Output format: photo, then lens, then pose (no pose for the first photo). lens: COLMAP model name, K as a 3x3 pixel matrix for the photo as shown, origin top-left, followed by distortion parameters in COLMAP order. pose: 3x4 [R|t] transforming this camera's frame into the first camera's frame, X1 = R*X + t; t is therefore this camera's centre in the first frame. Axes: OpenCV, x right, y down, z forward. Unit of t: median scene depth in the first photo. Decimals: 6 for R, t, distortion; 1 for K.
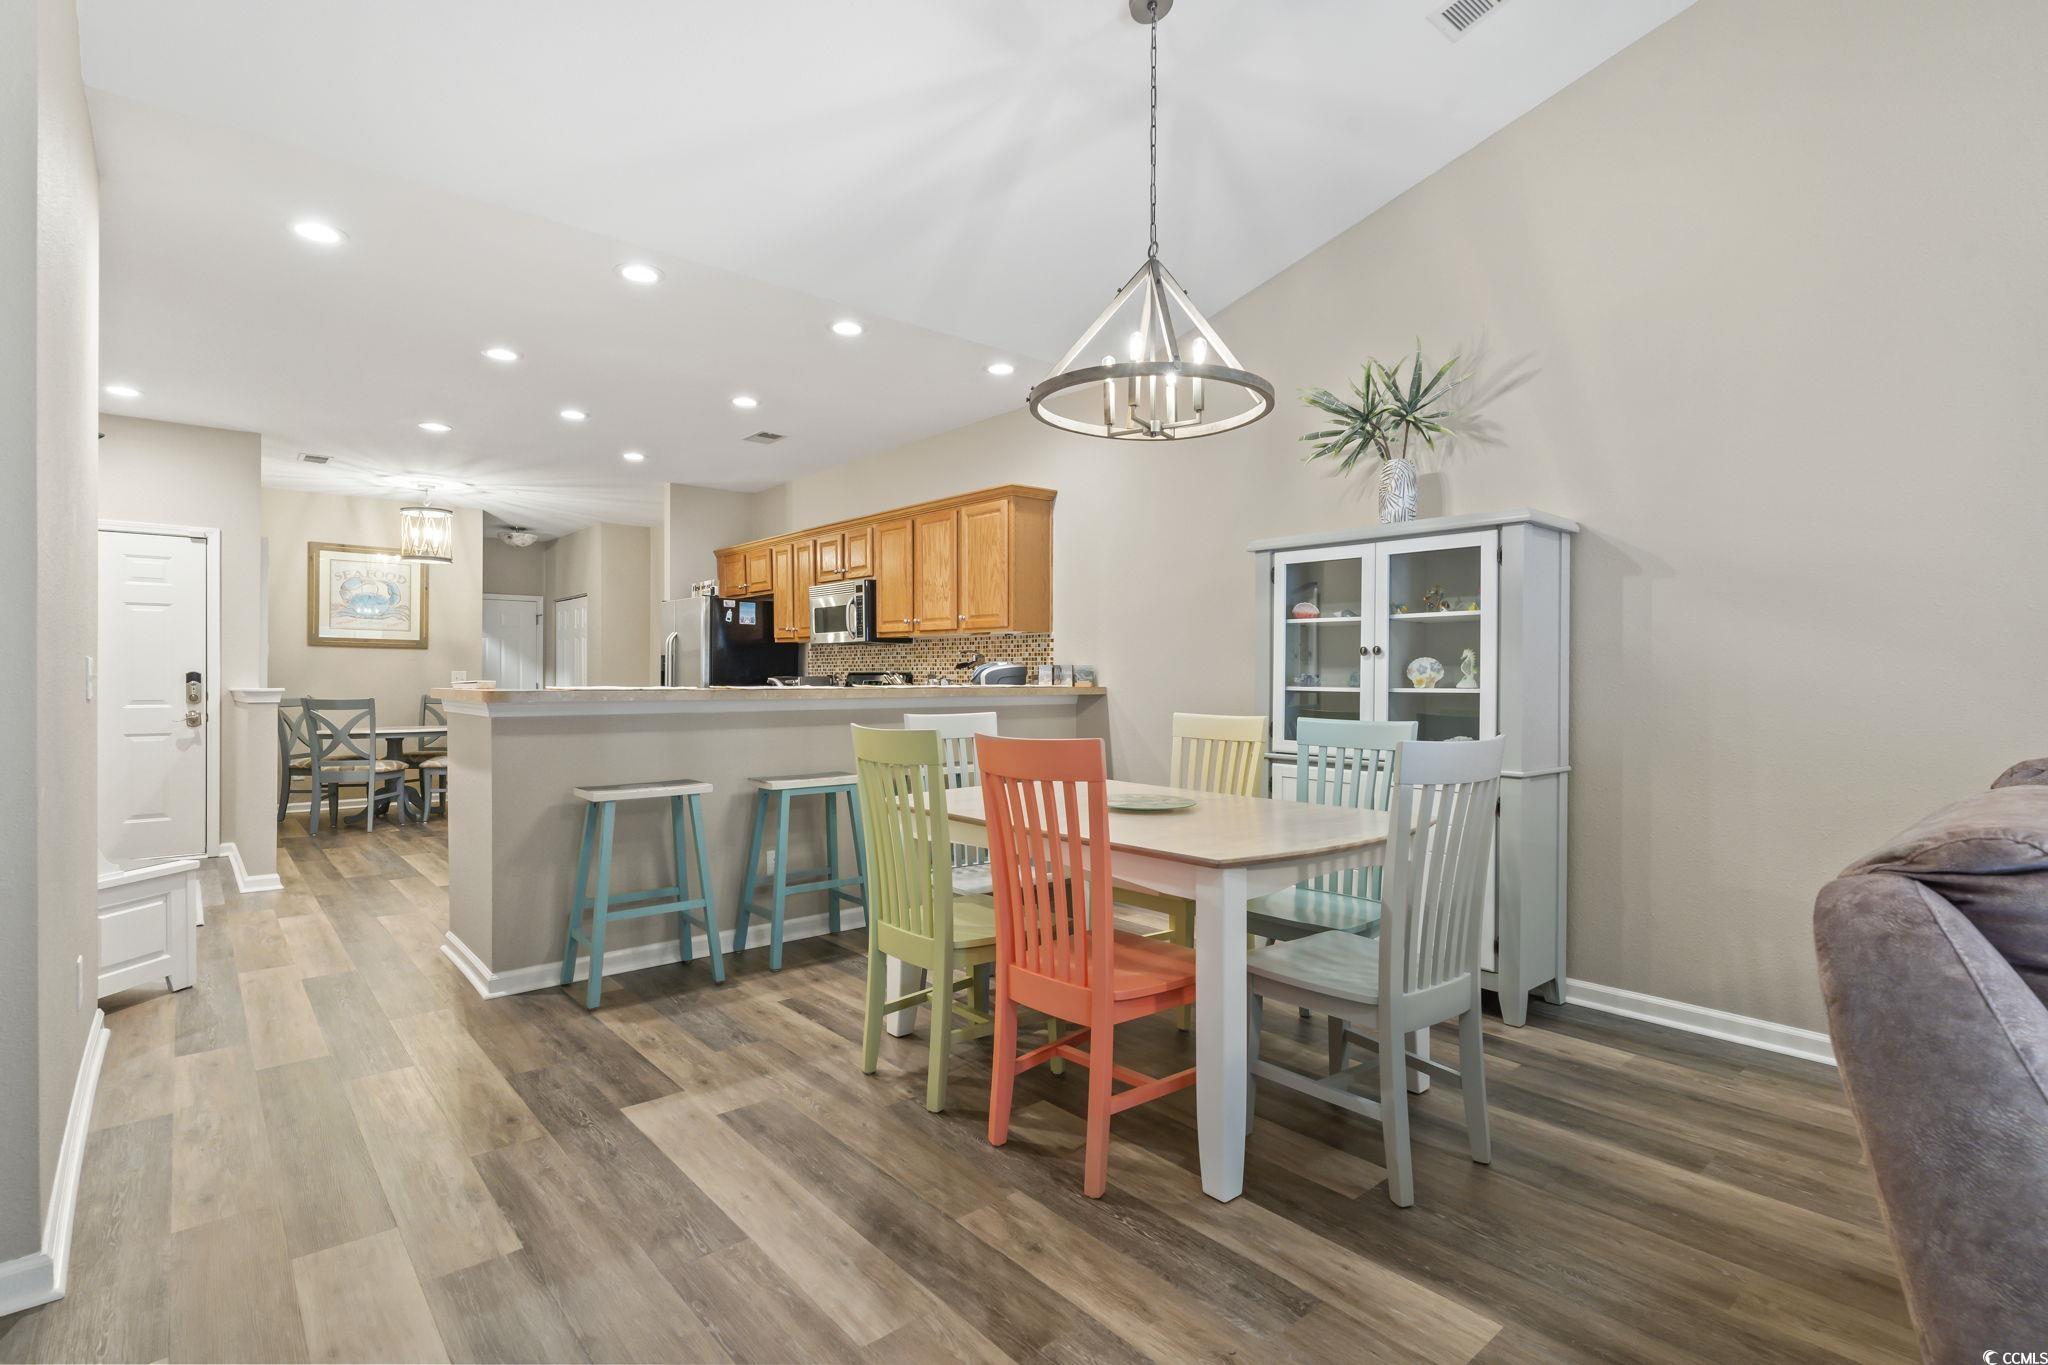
lens RADIAL K [[976.1, 0, 1022.4], [0, 976.1, 679.6], [0, 0, 1]] dist [-0.002788, 0.001914]
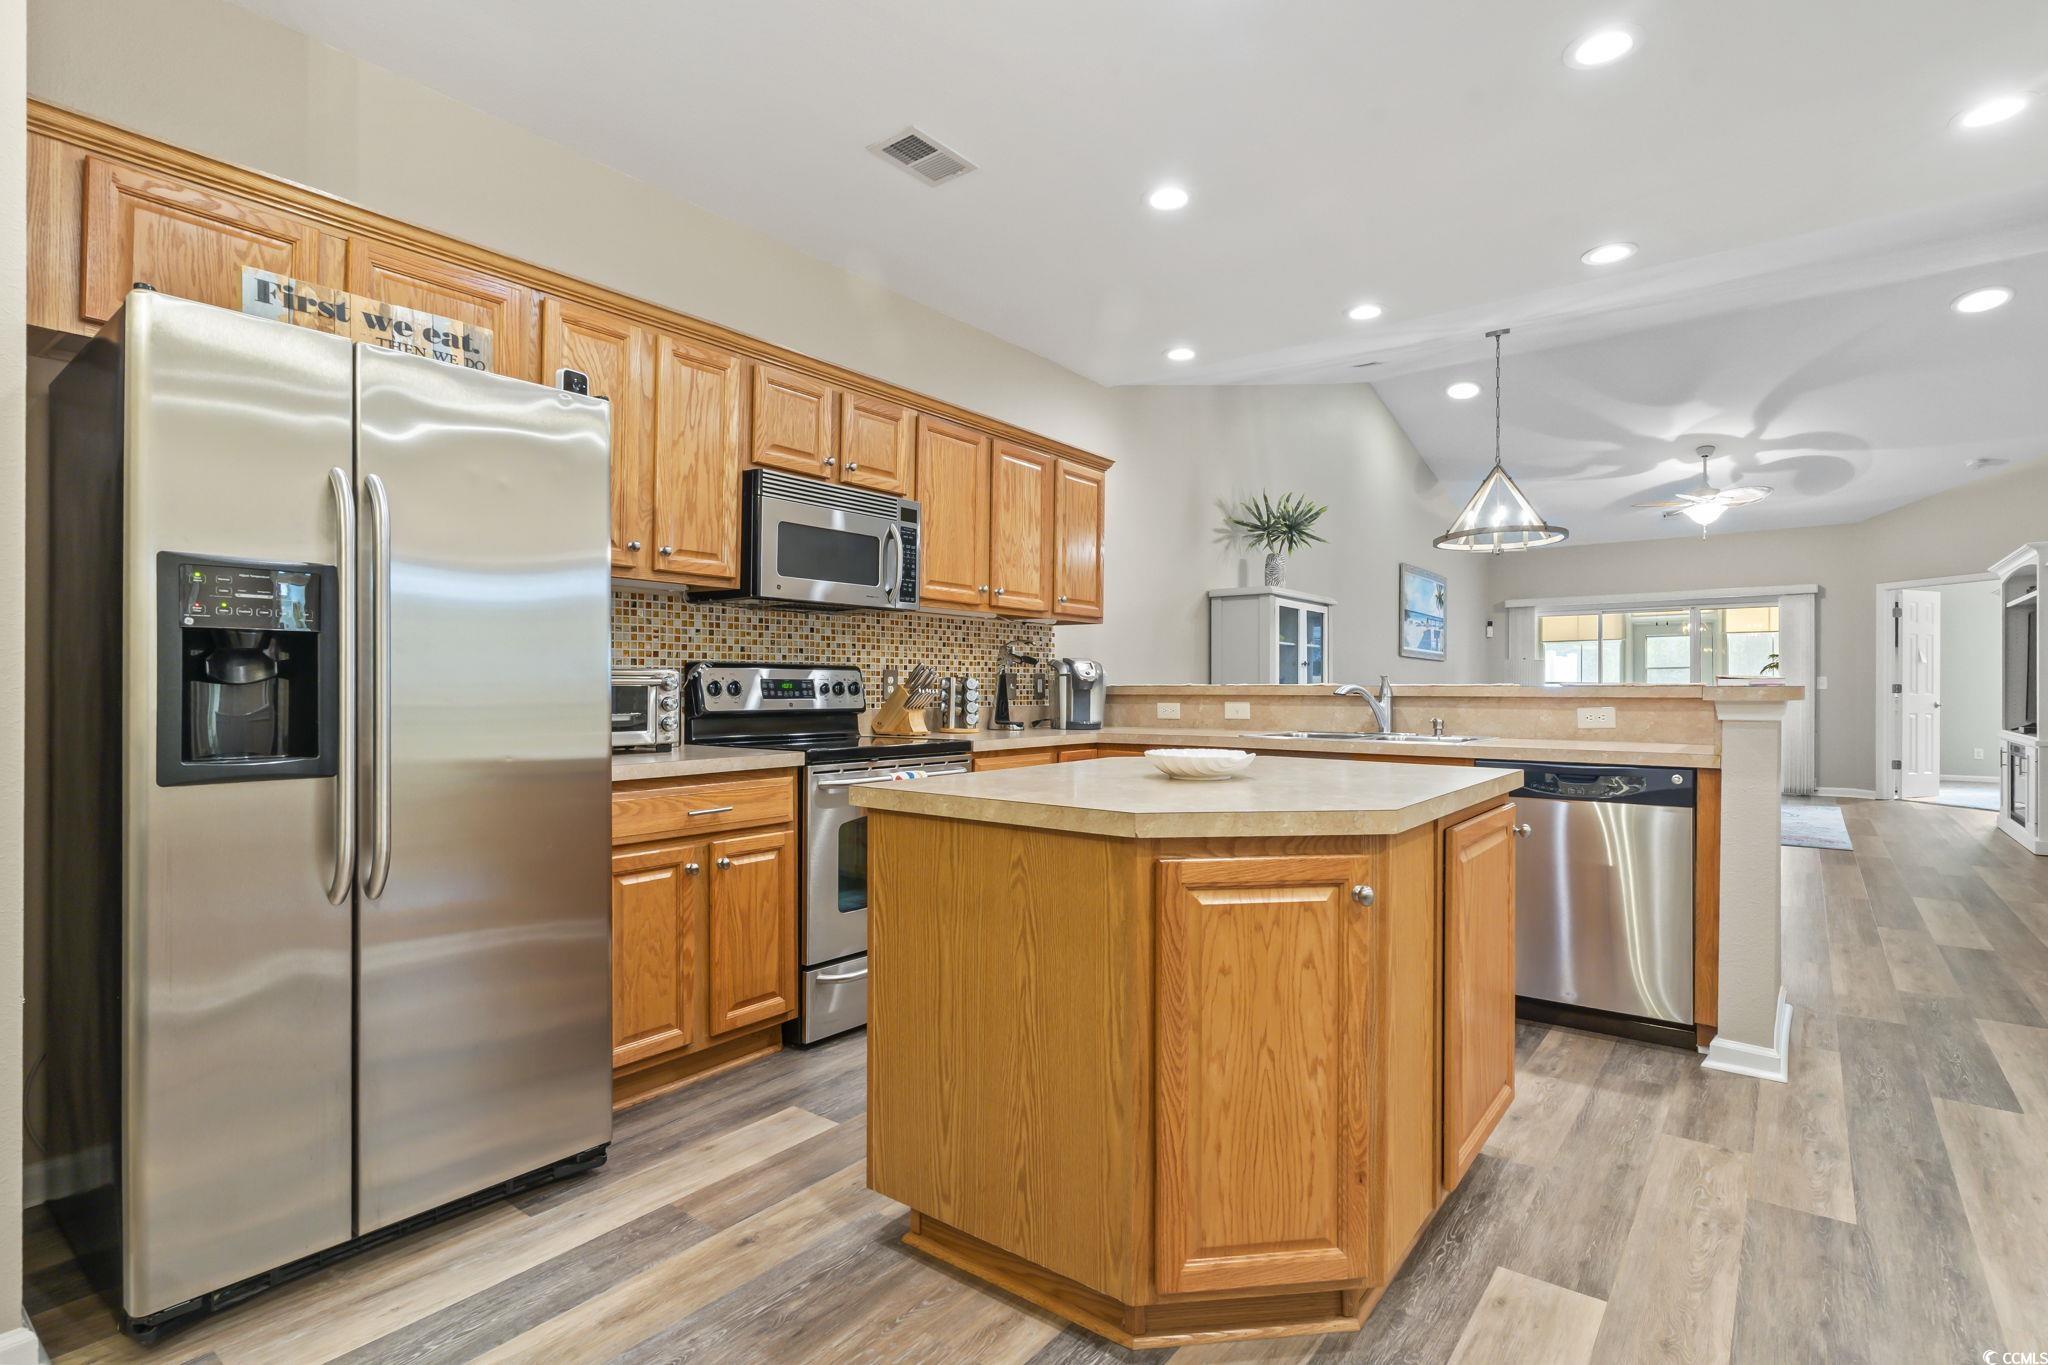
lens RADIAL K [[976.1, 0, 1014.2], [0, 976.1, 698.3], [0, 0, 1]] dist [-0.002788, 0.001914]
pose [[-0.180787, -0.014816, 0.983411, -0.720546], [0.002133, 0.999878, 0.015456, 0.003737], [-0.983520, 0.004892, -0.180734, 1.023803]]
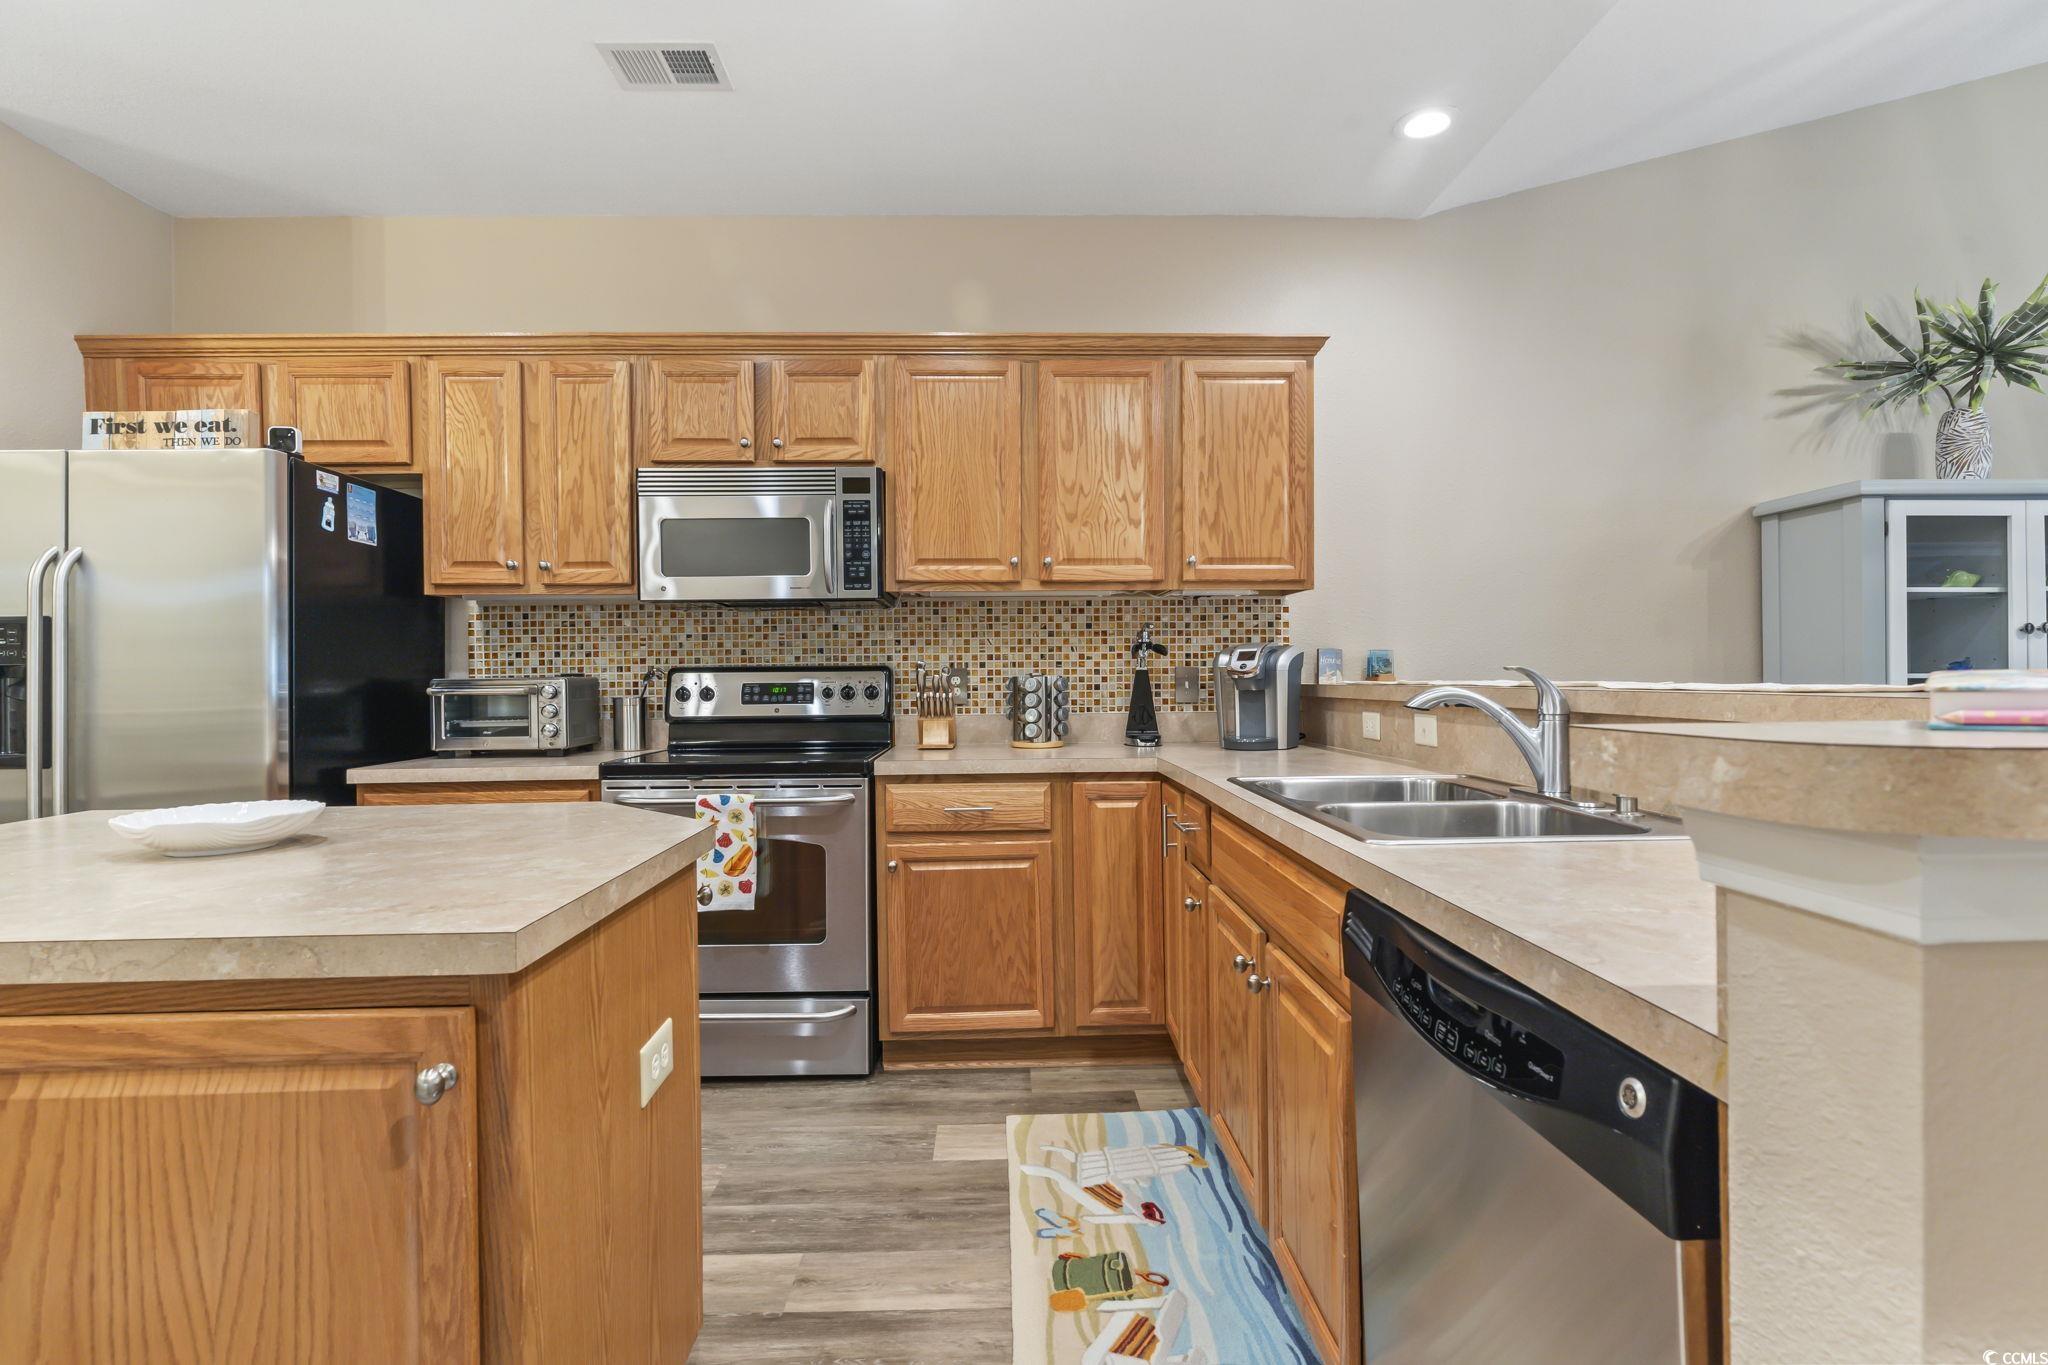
lens RADIAL K [[976.1, 0, 1015.6], [0, 976.1, 672.2], [0, 0, 1]] dist [-0.002788, 0.001914]
pose [[0.637621, -0.006391, 0.770324, -0.470811], [0.014898, 0.999881, -0.004037, -0.000543], [-0.770206, 0.014050, 0.637640, 0.633120]]
